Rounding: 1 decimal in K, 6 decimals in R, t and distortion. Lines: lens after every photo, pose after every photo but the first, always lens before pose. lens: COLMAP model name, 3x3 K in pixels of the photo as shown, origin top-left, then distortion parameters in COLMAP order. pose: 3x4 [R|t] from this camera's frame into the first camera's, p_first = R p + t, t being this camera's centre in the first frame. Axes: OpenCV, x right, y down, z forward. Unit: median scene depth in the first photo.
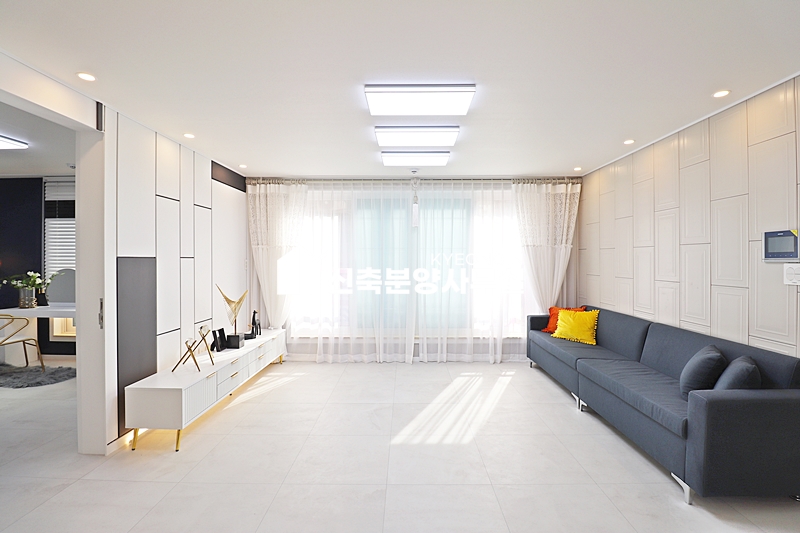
lens RADIAL K [[367.2, 0, 403.8], [0, 367.2, 261.1], [0, 0, 1]] dist [0.001020, -0.012256]
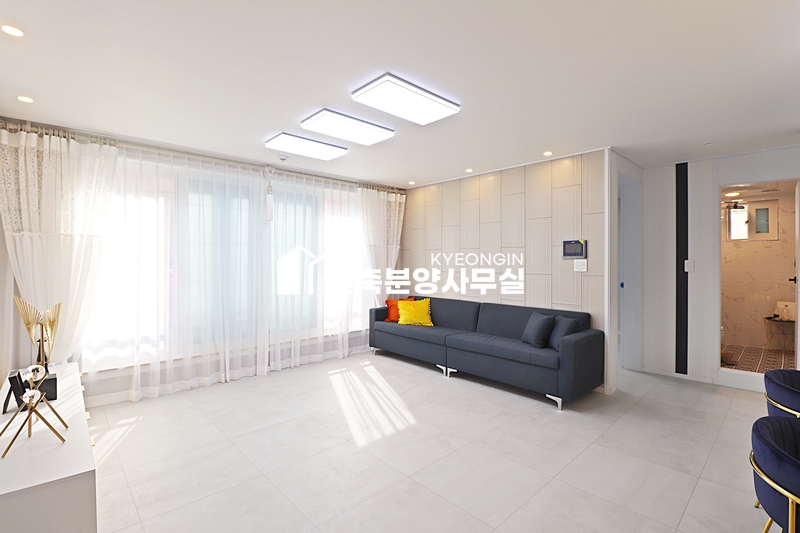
lens RADIAL K [[371.2, 0, 401.7], [0, 371.2, 261.5], [0, 0, 1]] dist [0.000279, -0.012850]
pose [[0.724577, -0.000233, 0.689194, -0.360243], [0.001816, 0.999997, -0.001571, 0.008356], [-0.689192, 0.002390, 0.724575, 0.128603]]
